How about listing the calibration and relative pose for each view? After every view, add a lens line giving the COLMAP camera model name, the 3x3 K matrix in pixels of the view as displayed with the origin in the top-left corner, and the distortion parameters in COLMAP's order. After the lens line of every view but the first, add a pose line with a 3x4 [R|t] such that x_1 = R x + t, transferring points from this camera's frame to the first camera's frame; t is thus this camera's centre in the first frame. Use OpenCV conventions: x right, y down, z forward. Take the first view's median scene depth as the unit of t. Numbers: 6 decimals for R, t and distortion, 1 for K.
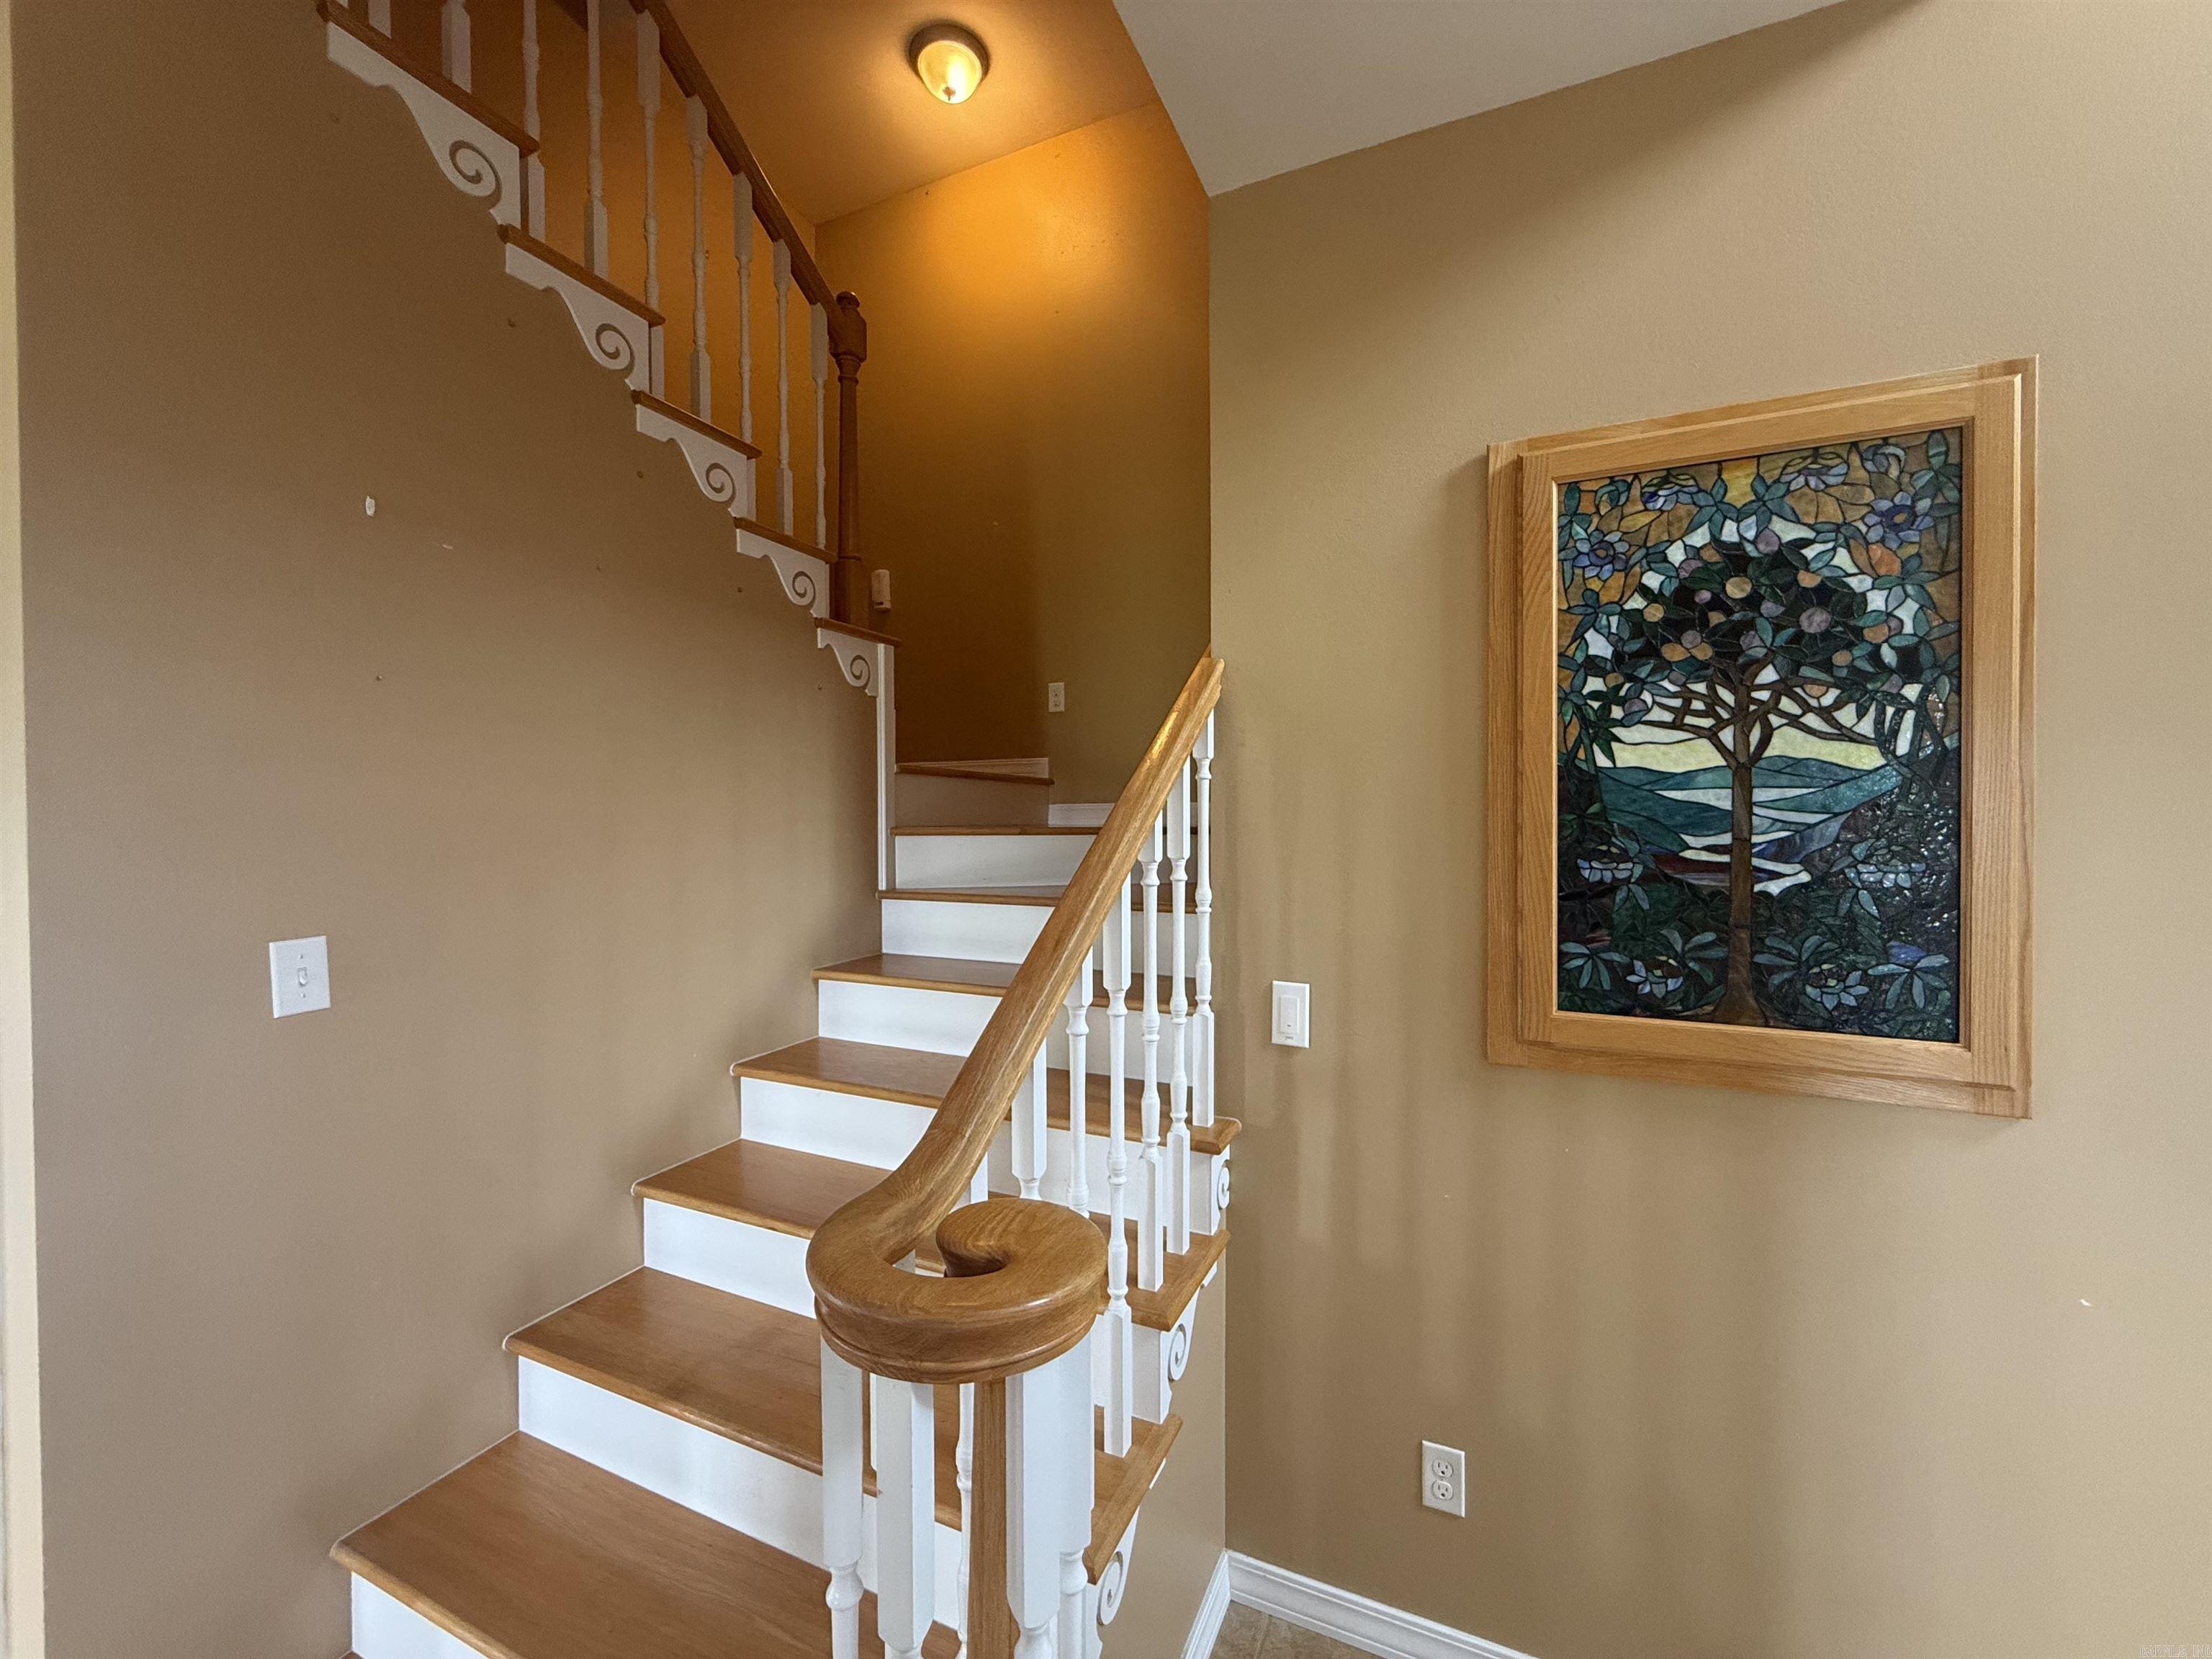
lens RADIAL K [[882.2, 0, 1098.8], [0, 882.2, 831.0], [0, 0, 1]] dist [-0.000071, 0.000025]
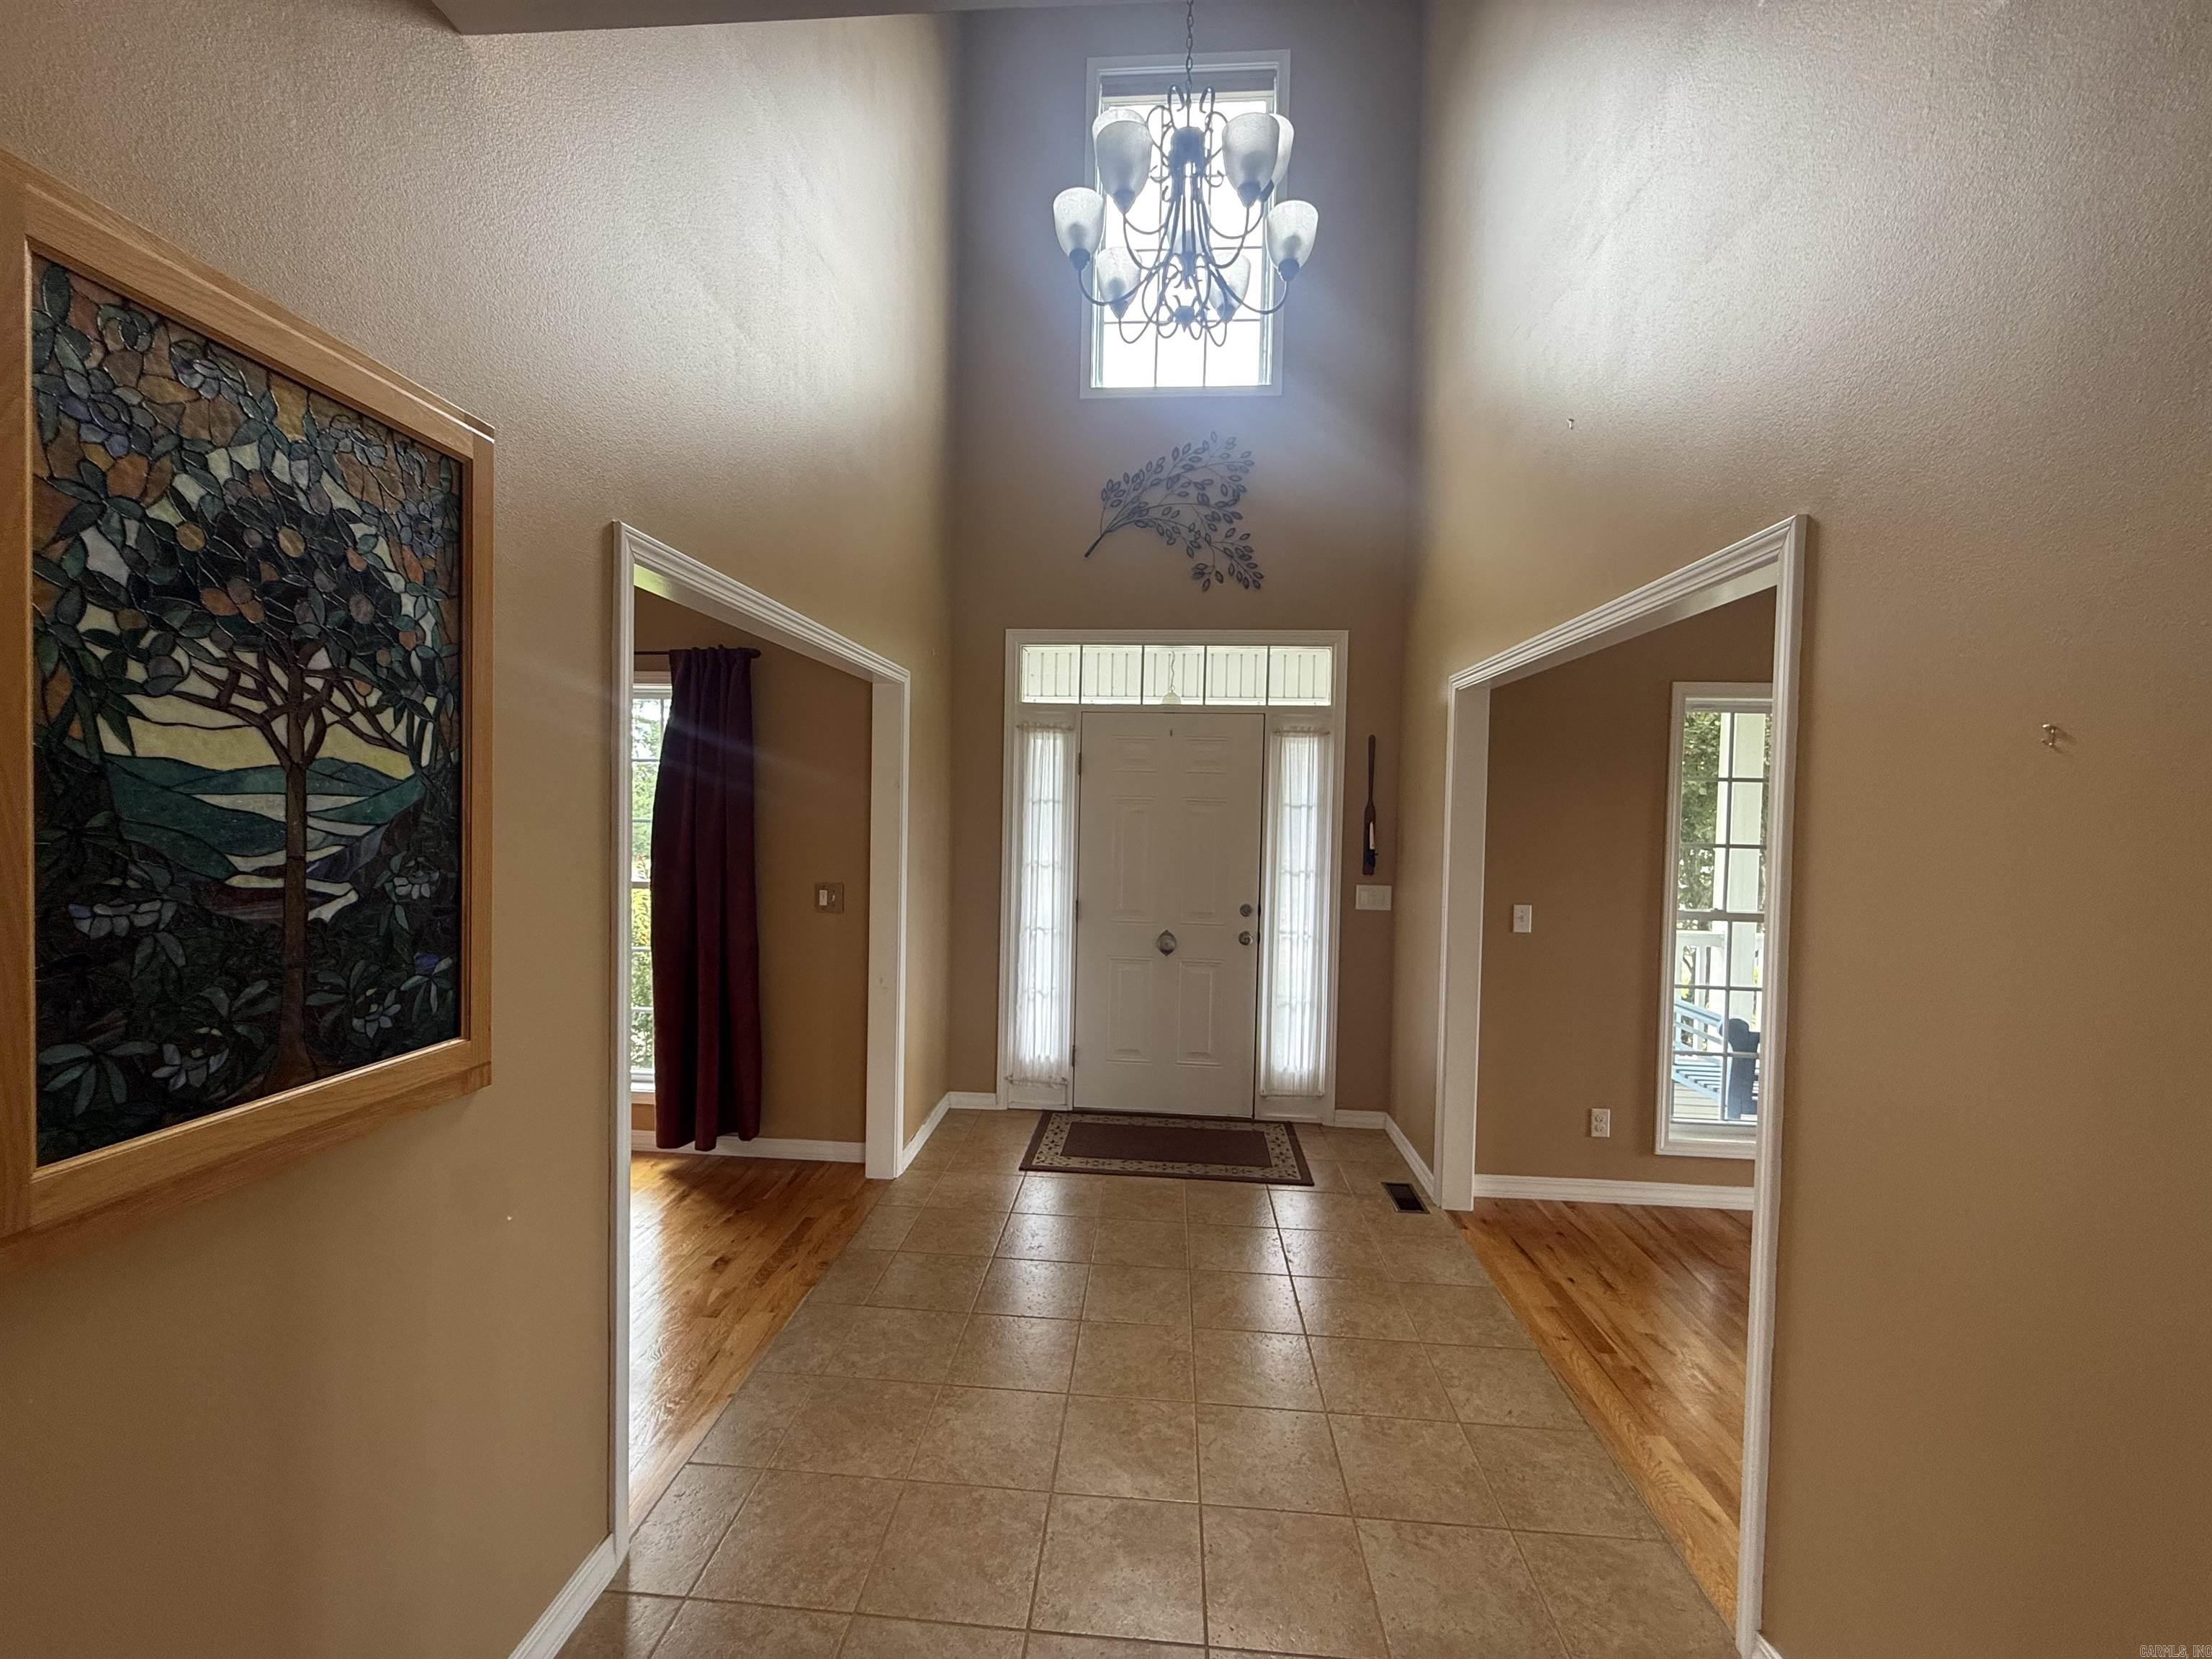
lens RADIAL K [[882.2, 0, 1098.8], [0, 882.2, 831.0], [0, 0, 1]] dist [-0.000071, 0.000025]
pose [[-0.343607, -0.026980, 0.938726, -0.277648], [-0.007070, 0.999633, 0.026143, -0.041053], [-0.939087, 0.002346, -0.343671, 0.582985]]
